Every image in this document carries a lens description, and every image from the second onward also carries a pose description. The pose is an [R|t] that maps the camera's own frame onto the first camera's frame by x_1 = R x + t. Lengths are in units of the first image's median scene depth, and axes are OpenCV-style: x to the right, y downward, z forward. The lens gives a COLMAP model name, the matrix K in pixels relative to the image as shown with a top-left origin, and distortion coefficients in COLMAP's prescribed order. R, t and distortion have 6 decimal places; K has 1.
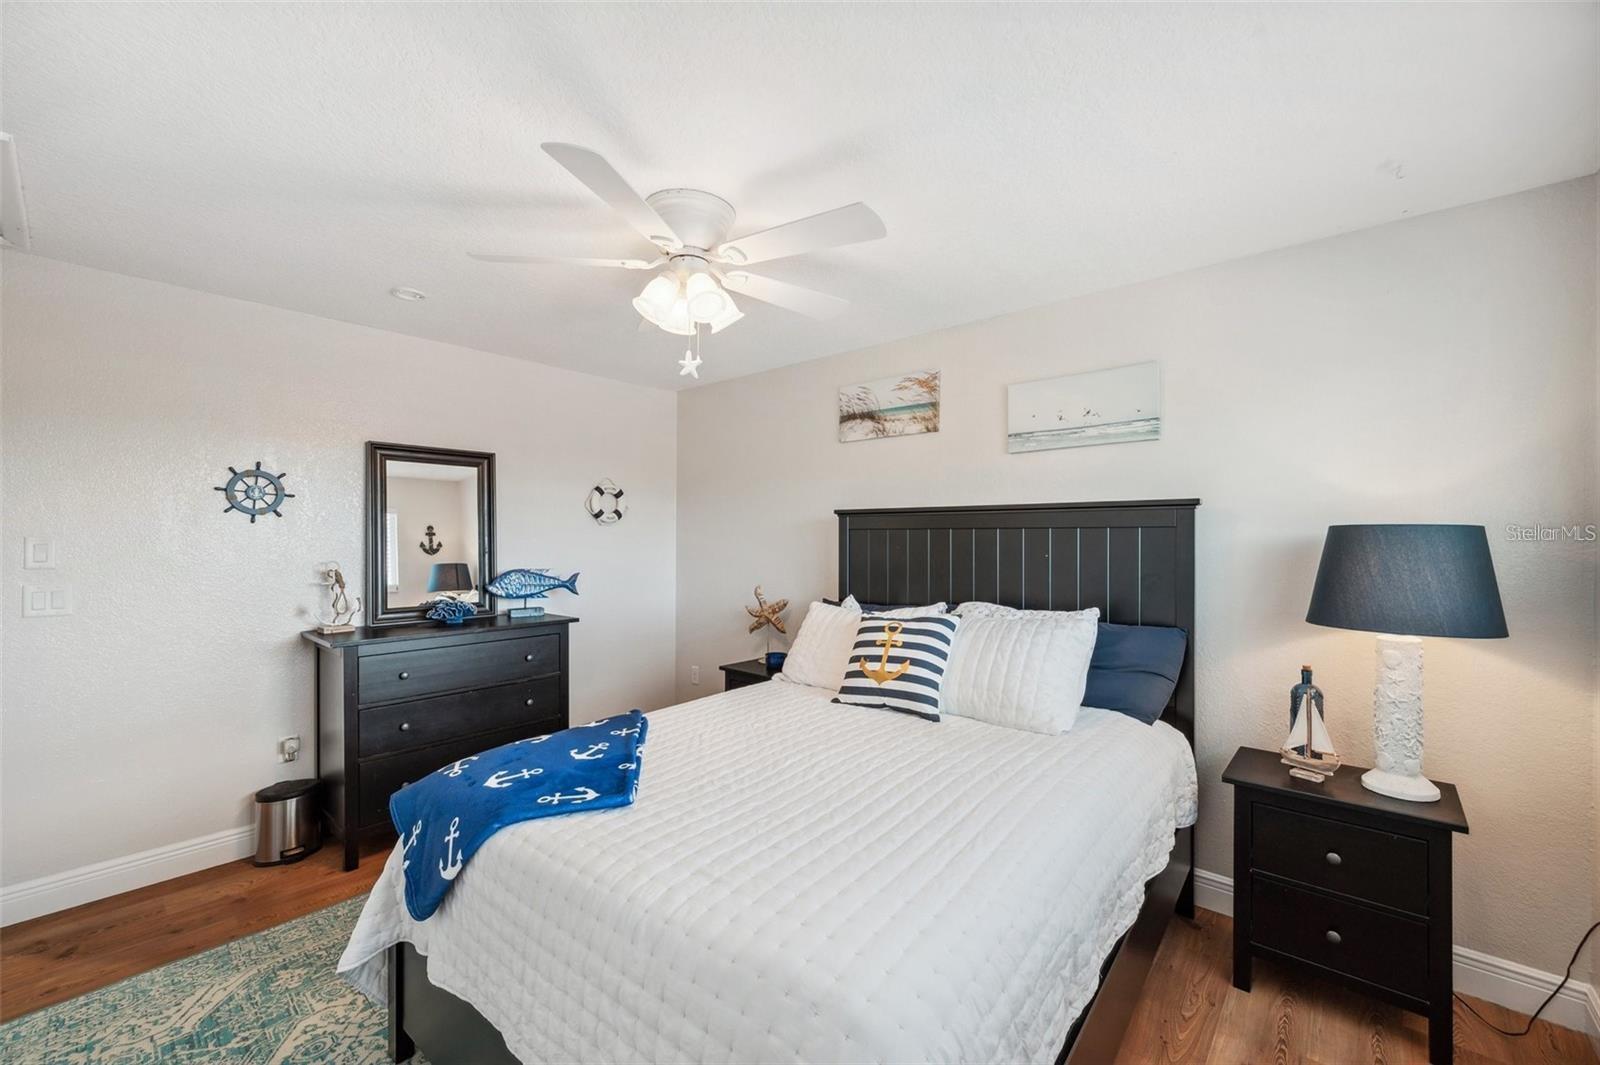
lens RADIAL K [[641.6, 0, 773.0], [0, 641.6, 532.0], [0, 0, 1]] dist [0.000136, -0.000065]
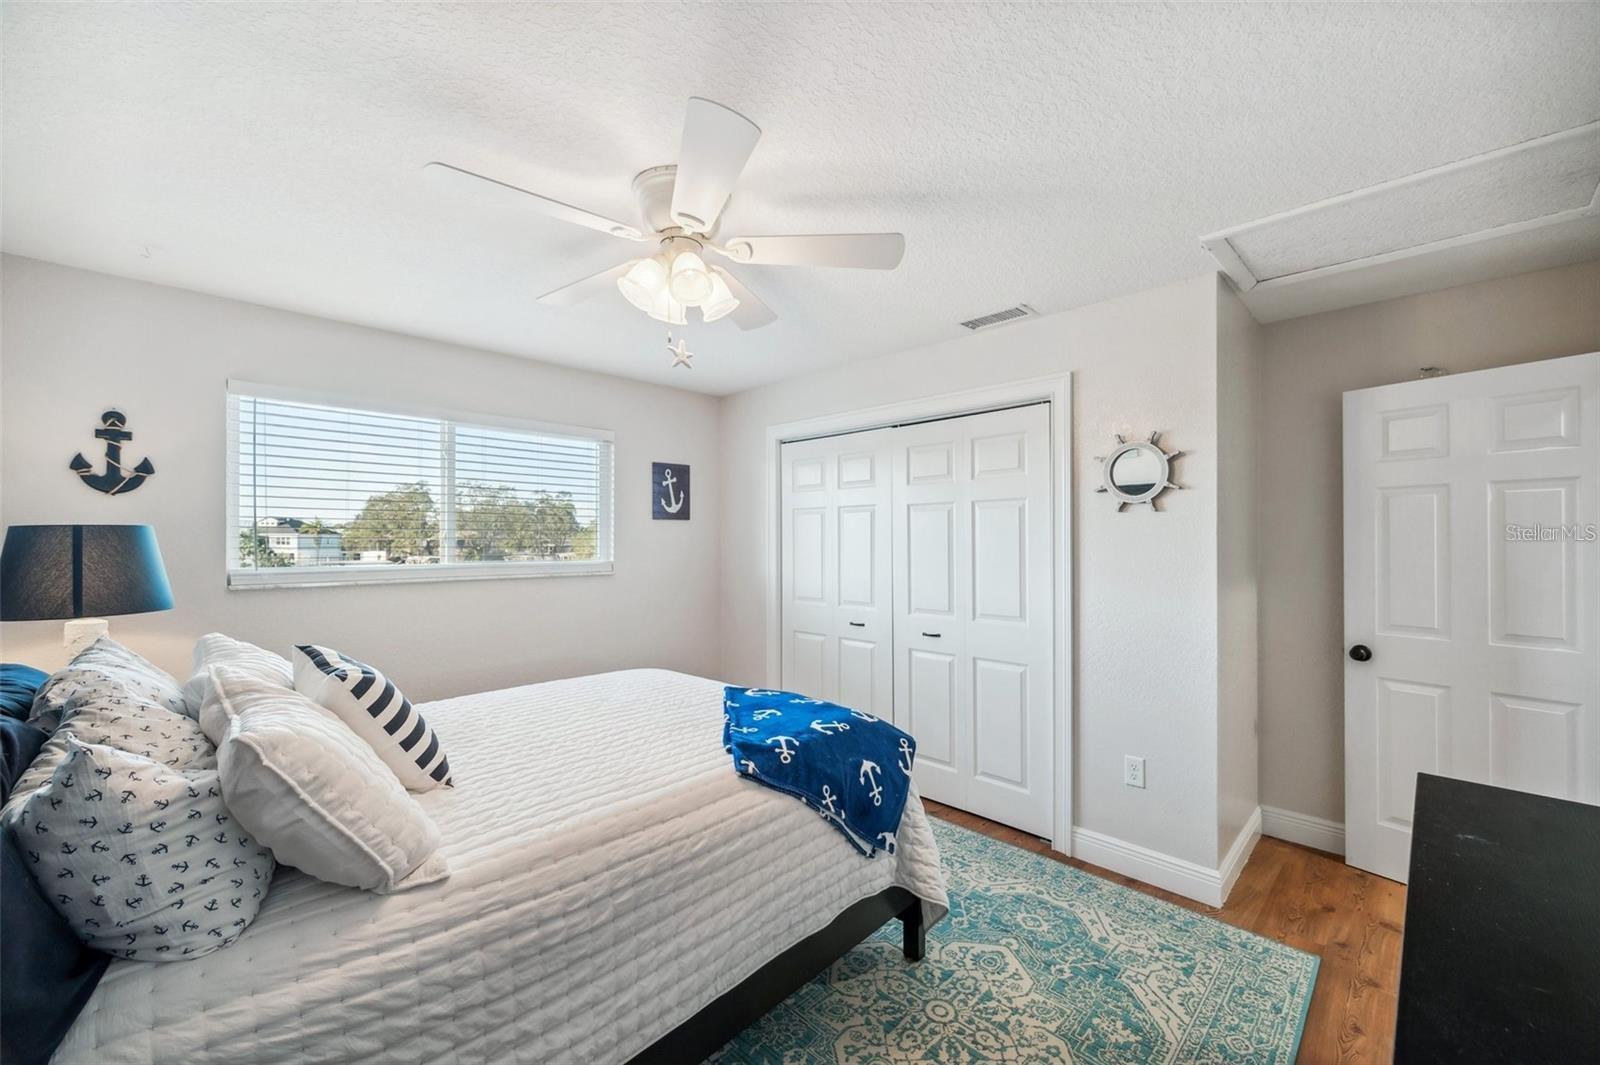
lens RADIAL K [[639.0, 0, 810.2], [0, 639.0, 538.0], [0, 0, 1]] dist [0.000093, -0.000150]
pose [[-0.999942, -0.005852, 0.009040, -0.225019], [-0.005897, 0.999970, -0.004979, 0.002949], [-0.009011, -0.005032, -0.999947, 1.328522]]
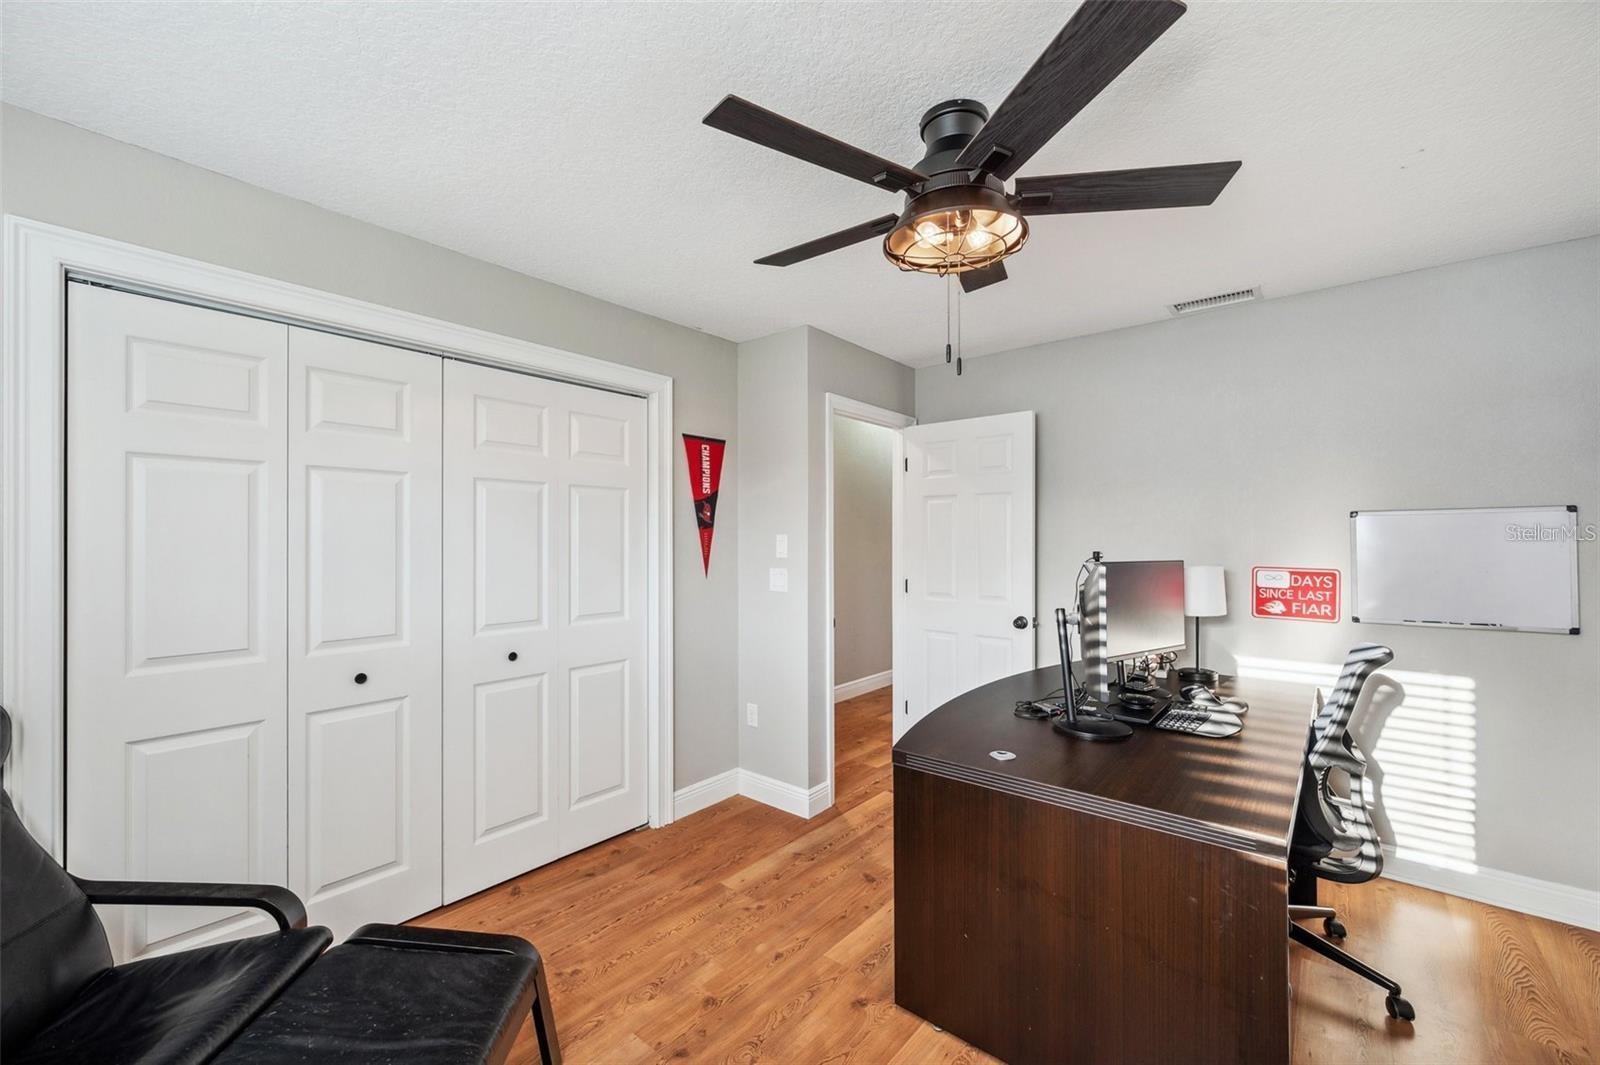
lens RADIAL K [[646.3, 0, 794.5], [0, 646.3, 508.9], [0, 0, 1]] dist [-0.000536, -0.000423]
pose [[0.075727, -0.039591, -0.996342, 0.467792], [-0.002753, 0.999199, -0.039913, 0.005718], [0.997125, 0.005765, 0.075558, 0.483329]]
